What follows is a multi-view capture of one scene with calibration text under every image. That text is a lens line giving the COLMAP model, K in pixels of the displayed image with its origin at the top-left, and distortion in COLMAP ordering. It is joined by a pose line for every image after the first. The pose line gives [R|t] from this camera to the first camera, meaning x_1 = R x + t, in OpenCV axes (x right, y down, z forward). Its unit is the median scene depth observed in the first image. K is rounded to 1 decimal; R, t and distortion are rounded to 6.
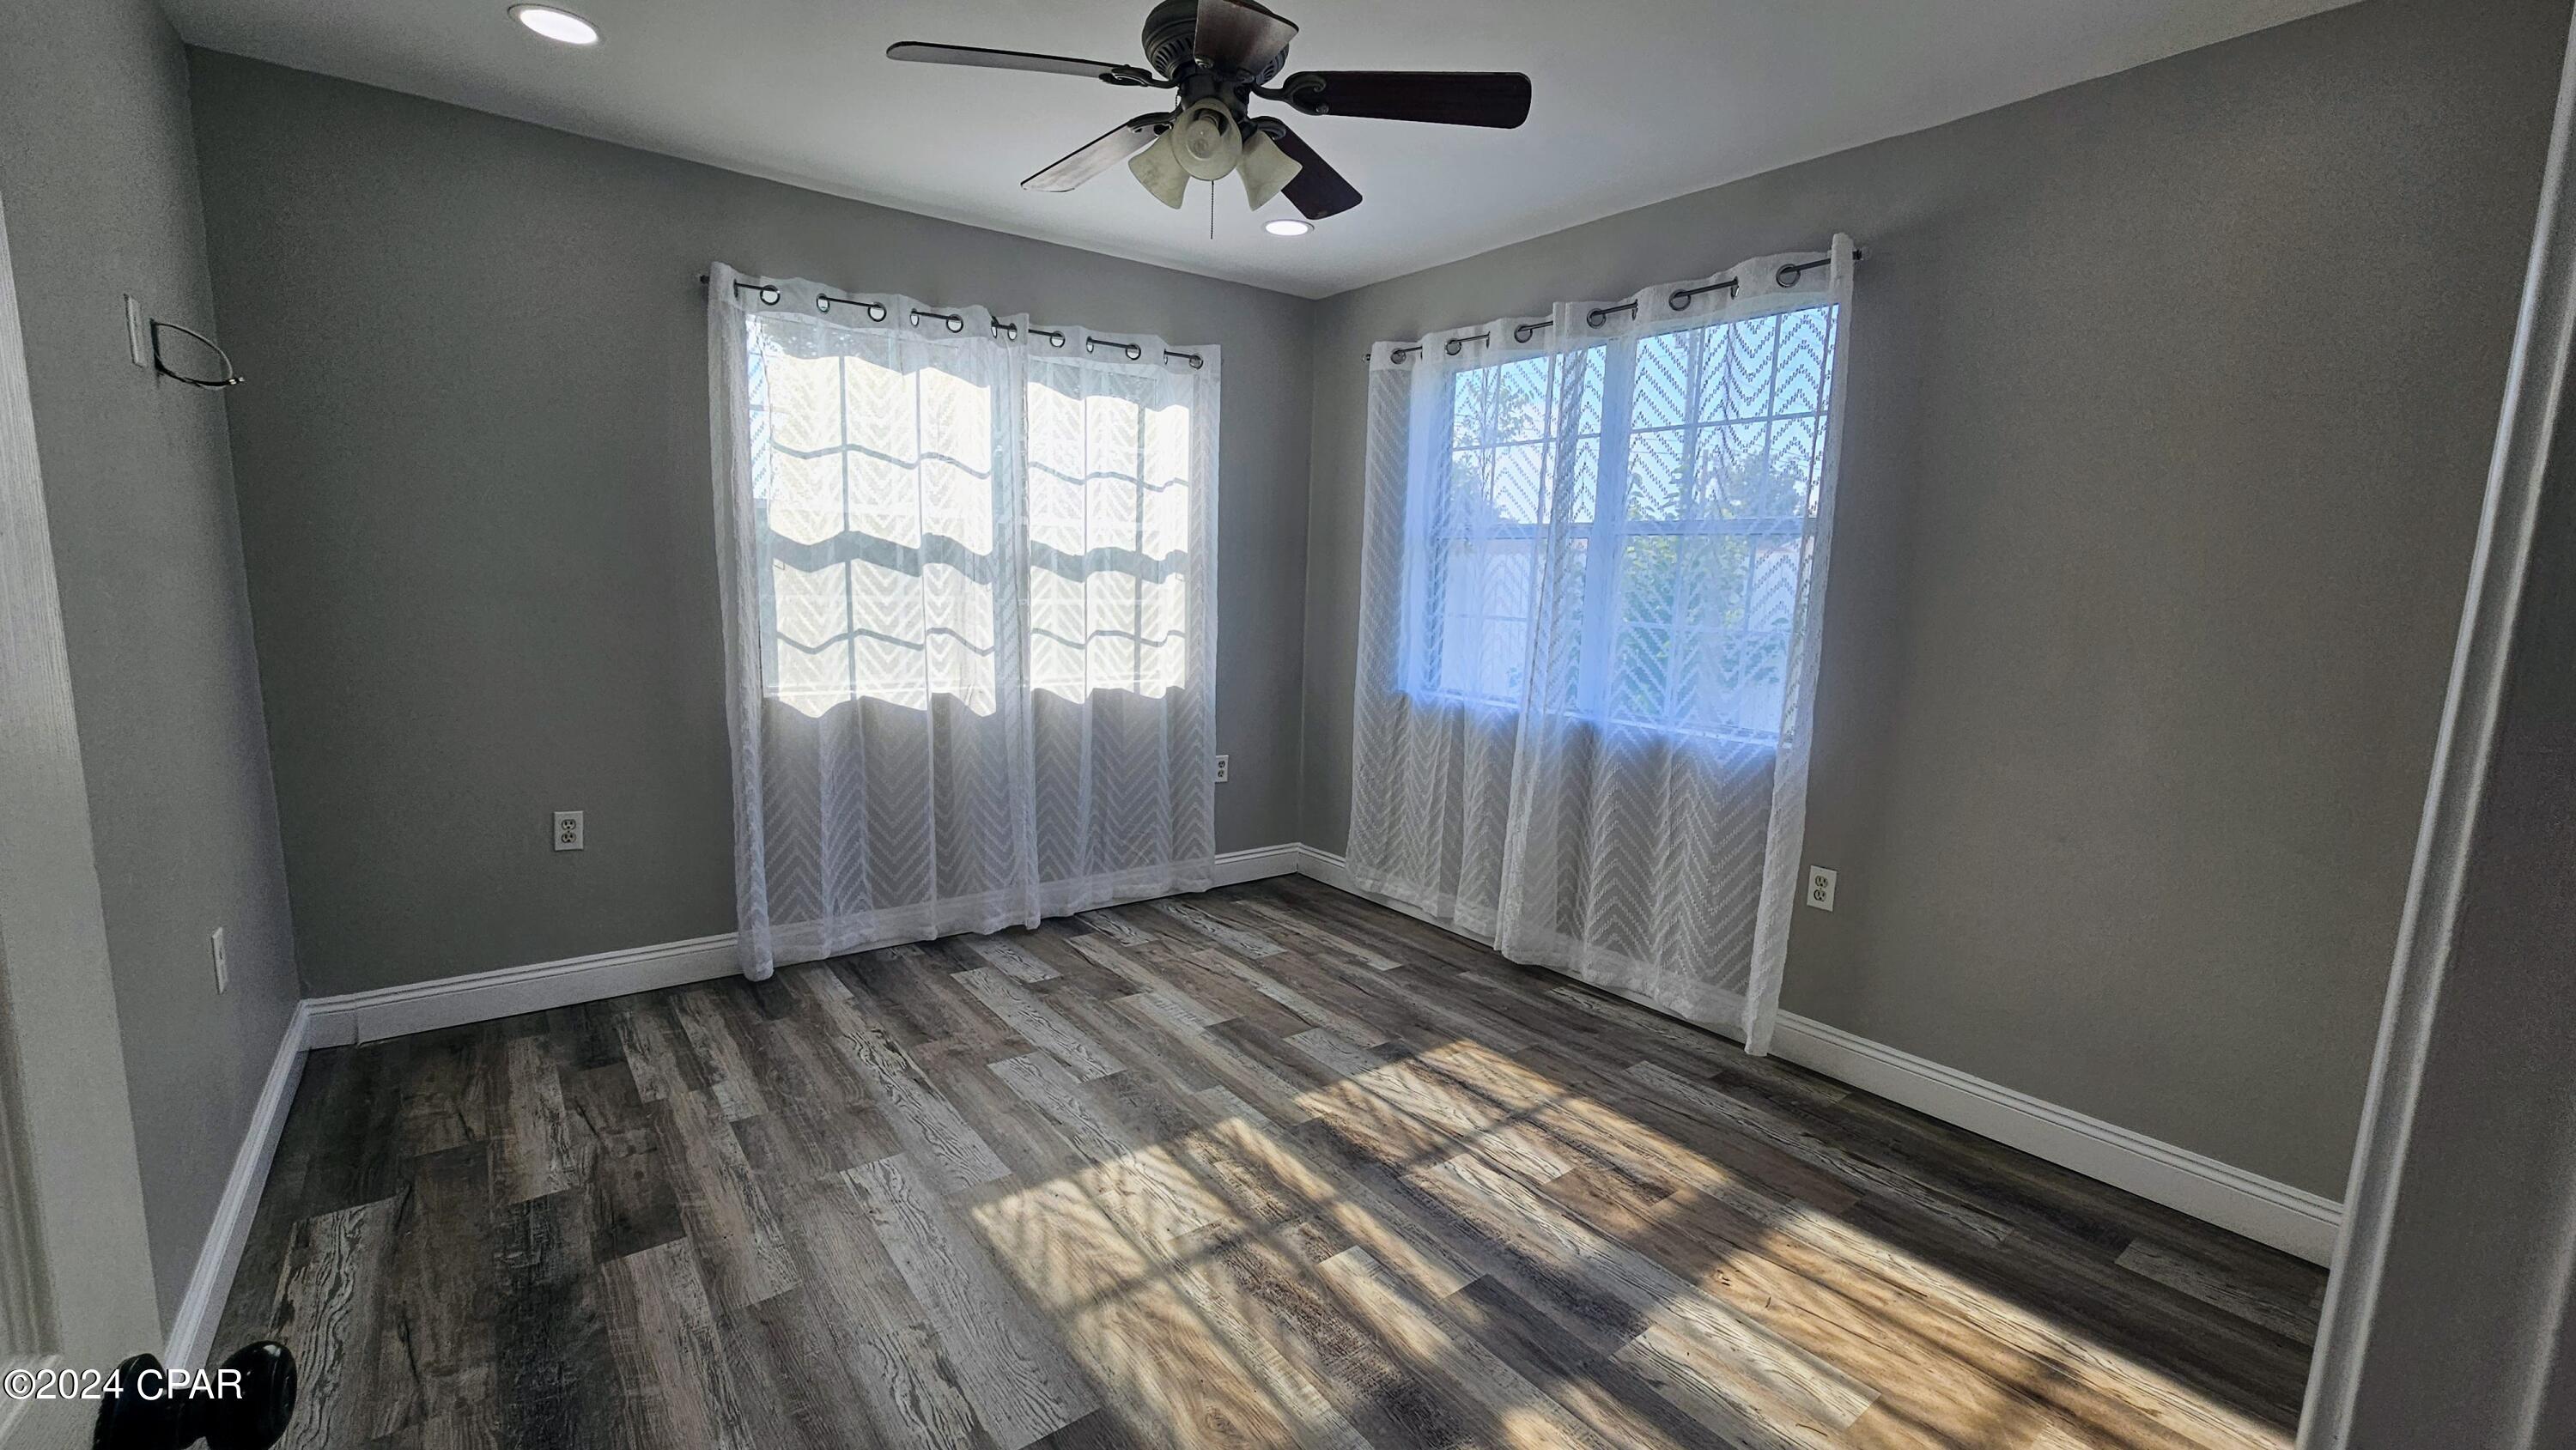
lens RADIAL K [[1054.7, 0, 1286.2], [0, 1054.7, 729.2], [0, 0, 1]] dist [-0.000971, -0.000026]
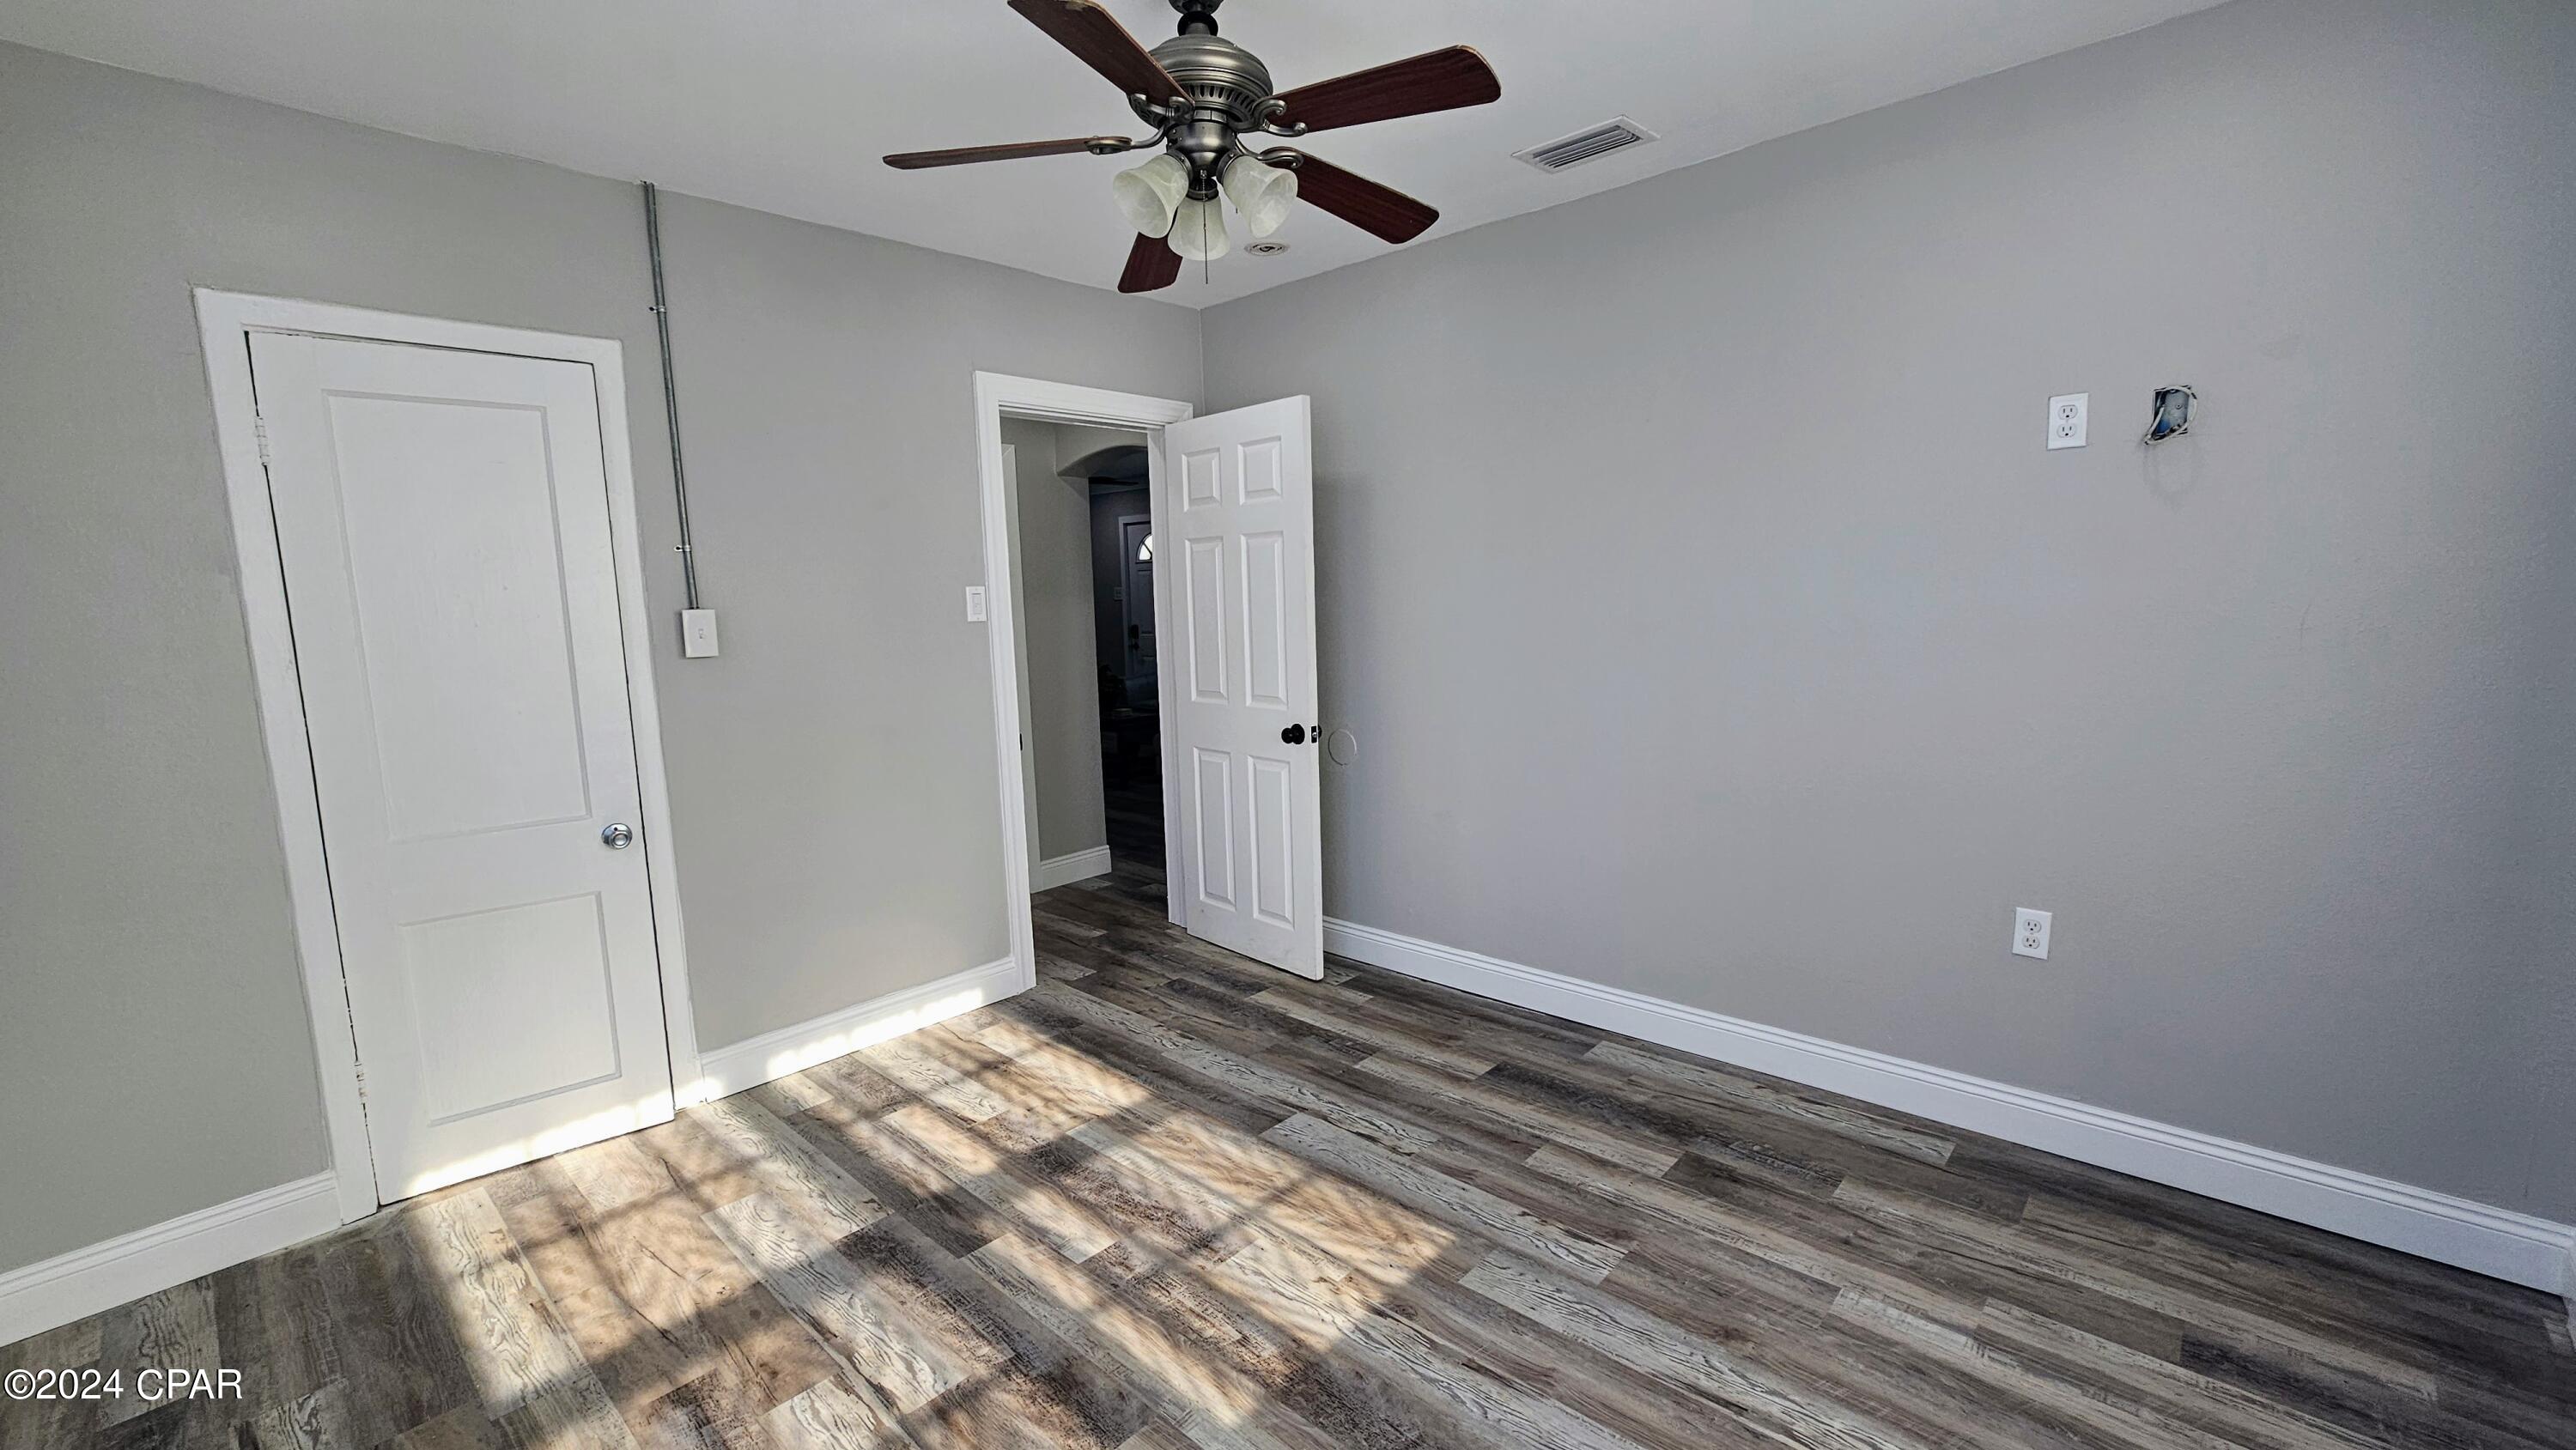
lens RADIAL K [[1054.7, 0, 1289.7], [0, 1054.7, 727.4], [0, 0, 1]] dist [-0.000971, -0.000026]
pose [[-0.985305, 0.022498, -0.169315, 0.024962], [-0.024252, 0.962815, 0.269070, -0.301493], [0.169072, 0.269222, -0.948121, 1.874232]]
